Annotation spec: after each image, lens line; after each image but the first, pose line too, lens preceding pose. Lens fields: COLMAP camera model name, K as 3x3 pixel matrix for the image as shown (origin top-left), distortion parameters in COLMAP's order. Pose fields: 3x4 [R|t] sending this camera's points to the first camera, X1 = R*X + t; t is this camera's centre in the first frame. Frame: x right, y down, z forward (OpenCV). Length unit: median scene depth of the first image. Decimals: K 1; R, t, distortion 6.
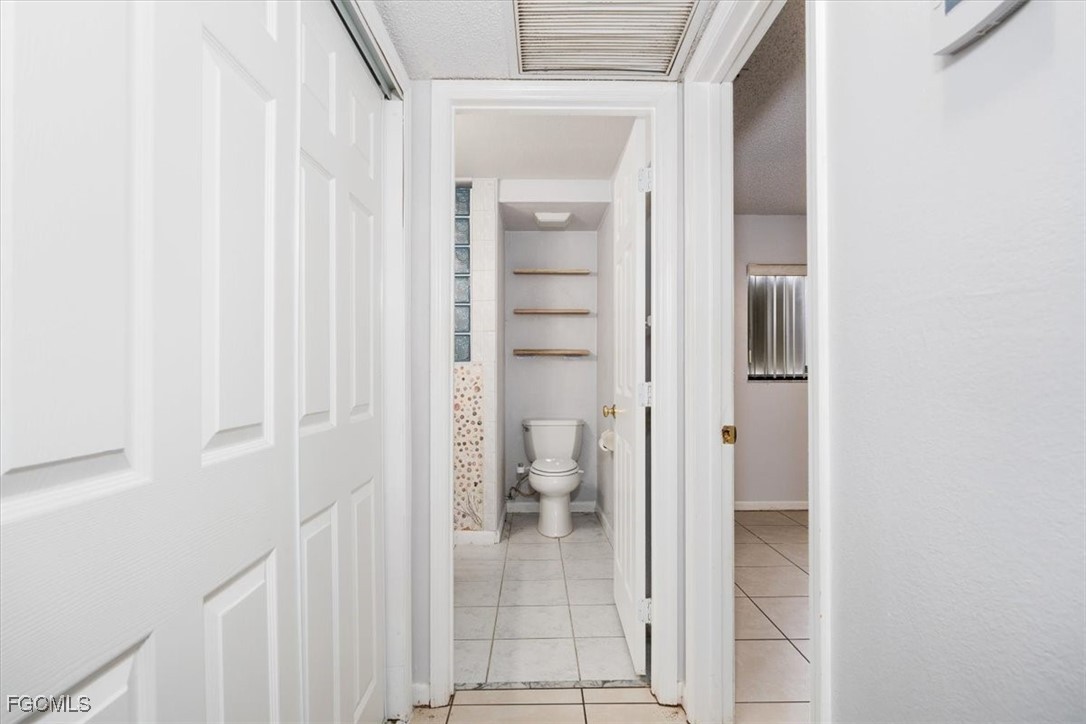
lens RADIAL K [[608.9, 0, 543.0], [0, 608.9, 362.0], [0, 0, 1]] dist [-0.020942, -0.000149]
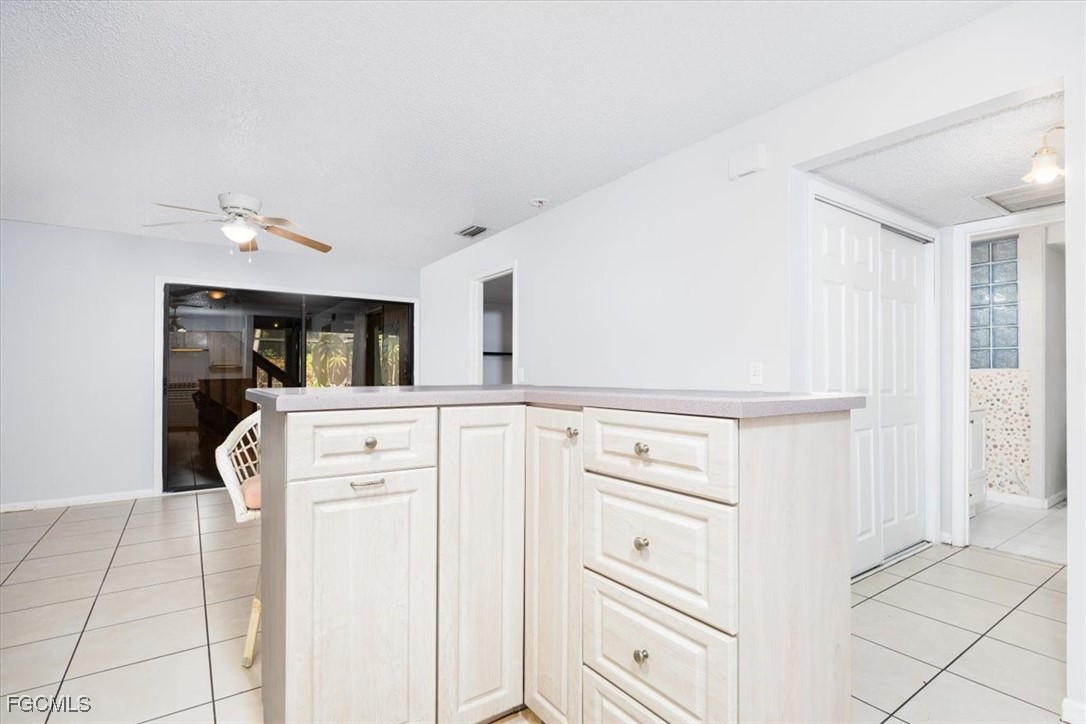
lens RADIAL K [[506.5, 0, 543.0], [0, 506.5, 362.0], [0, 0, 1]] dist [-0.001345, 0.000024]
pose [[0.578586, -0.003019, -0.815616, 0.183971], [-0.001678, 0.999987, -0.004892, -0.007900], [0.815620, 0.004199, 0.578573, -0.493893]]
